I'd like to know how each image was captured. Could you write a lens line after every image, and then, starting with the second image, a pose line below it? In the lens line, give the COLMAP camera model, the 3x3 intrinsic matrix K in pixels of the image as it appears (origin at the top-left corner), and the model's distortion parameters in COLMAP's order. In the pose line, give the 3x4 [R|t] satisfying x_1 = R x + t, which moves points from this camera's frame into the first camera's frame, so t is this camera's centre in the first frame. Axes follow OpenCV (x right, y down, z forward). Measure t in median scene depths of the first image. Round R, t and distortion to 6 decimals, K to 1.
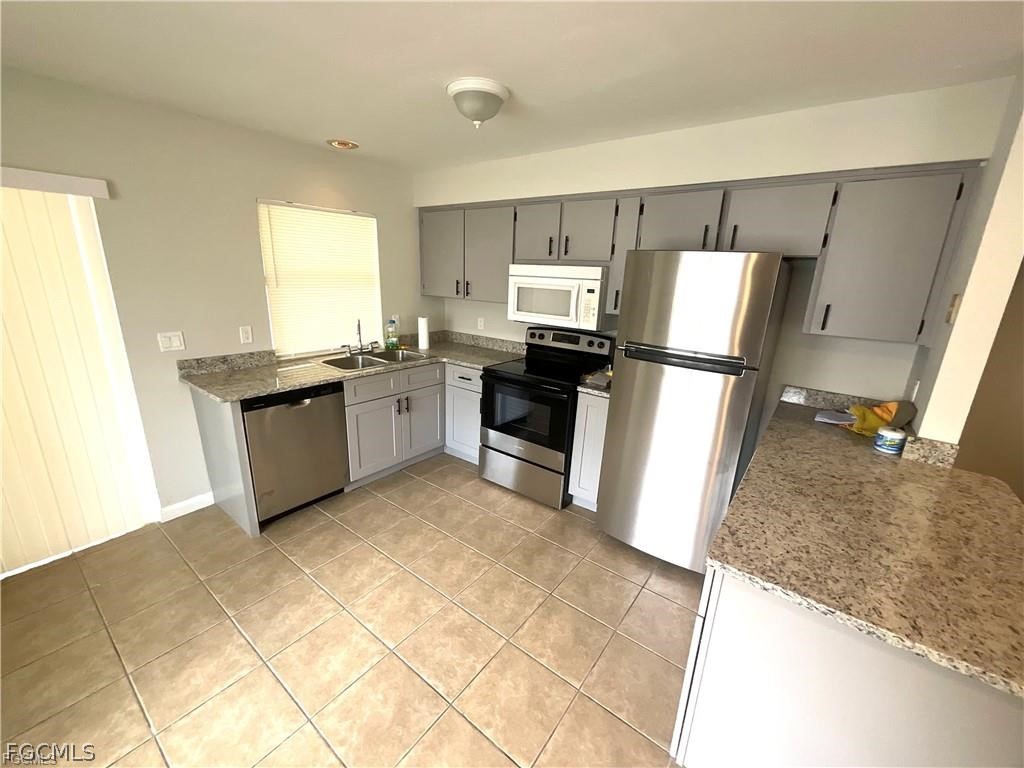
lens RADIAL K [[413.5, 0, 515.2], [0, 413.5, 386.4], [0, 0, 1]] dist [0.000725, 0.001182]
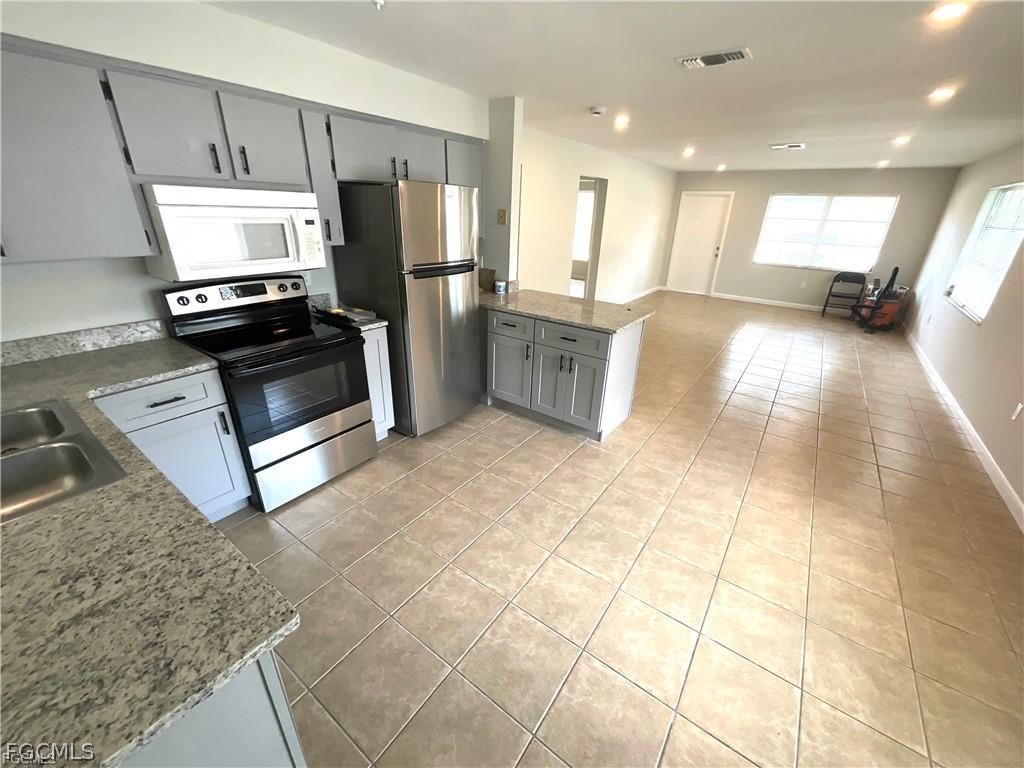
lens RADIAL K [[413.5, 0, 515.3], [0, 413.5, 384.1], [0, 0, 1]] dist [0.000725, 0.001182]
pose [[-0.025934, -0.431548, 0.901717, -0.996984], [0.239443, 0.873081, 0.424730, -0.263030], [-0.970564, 0.226925, 0.080689, 0.777723]]
